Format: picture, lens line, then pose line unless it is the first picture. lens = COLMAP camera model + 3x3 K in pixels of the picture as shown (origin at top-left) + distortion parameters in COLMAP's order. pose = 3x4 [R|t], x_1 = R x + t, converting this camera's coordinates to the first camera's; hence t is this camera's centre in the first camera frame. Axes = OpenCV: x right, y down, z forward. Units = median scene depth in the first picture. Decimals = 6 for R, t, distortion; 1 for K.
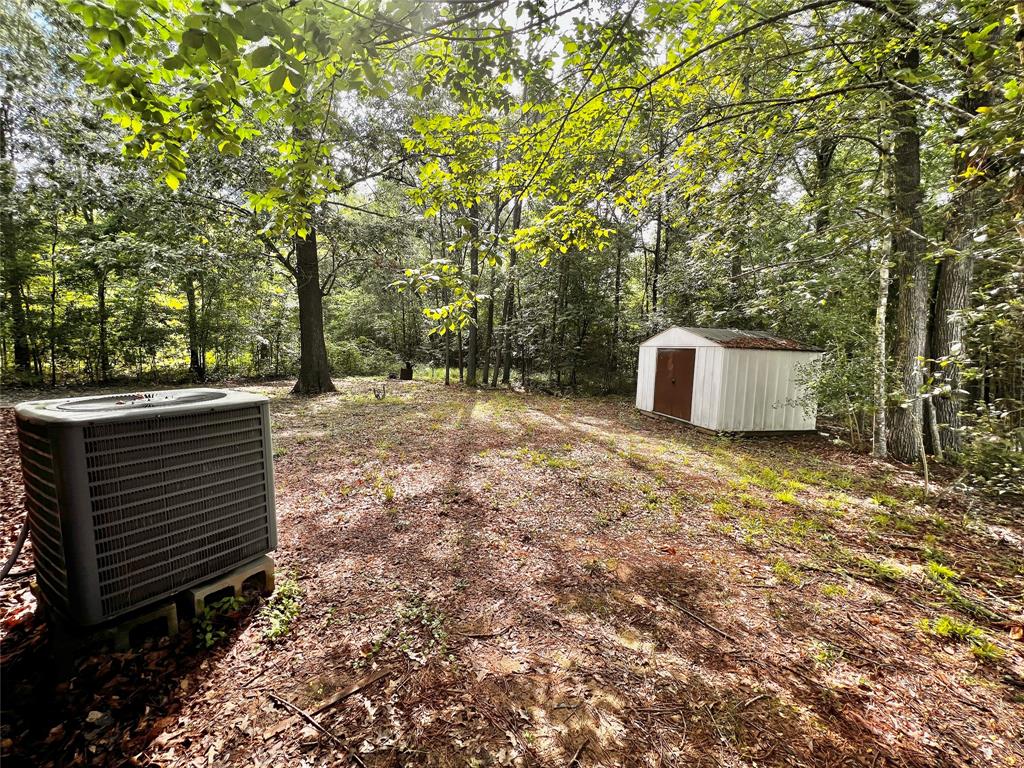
lens RADIAL K [[409.4, 0, 513.0], [0, 409.4, 388.1], [0, 0, 1]] dist [-0.001128, 0.000351]
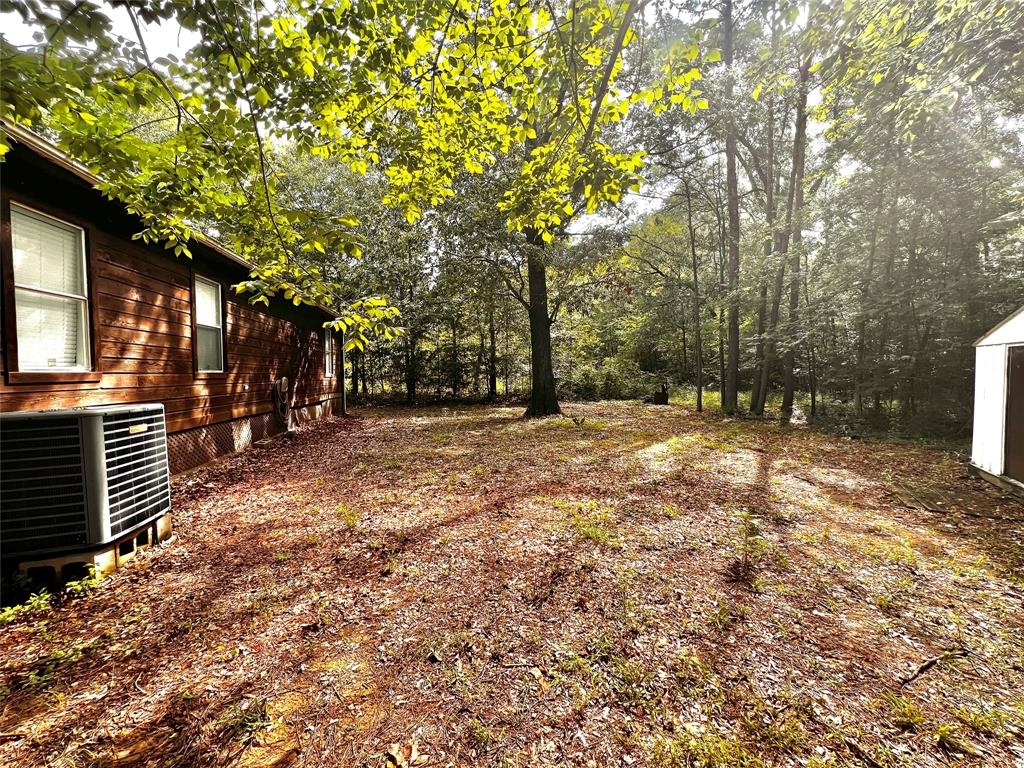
lens RADIAL K [[409.4, 0, 511.7], [0, 409.4, 383.5], [0, 0, 1]] dist [-0.001128, 0.000351]
pose [[0.724956, -0.016058, -0.688608, 0.438665], [-0.033171, 0.997754, -0.058189, -0.010564], [0.687996, 0.065026, 0.722795, 0.399626]]
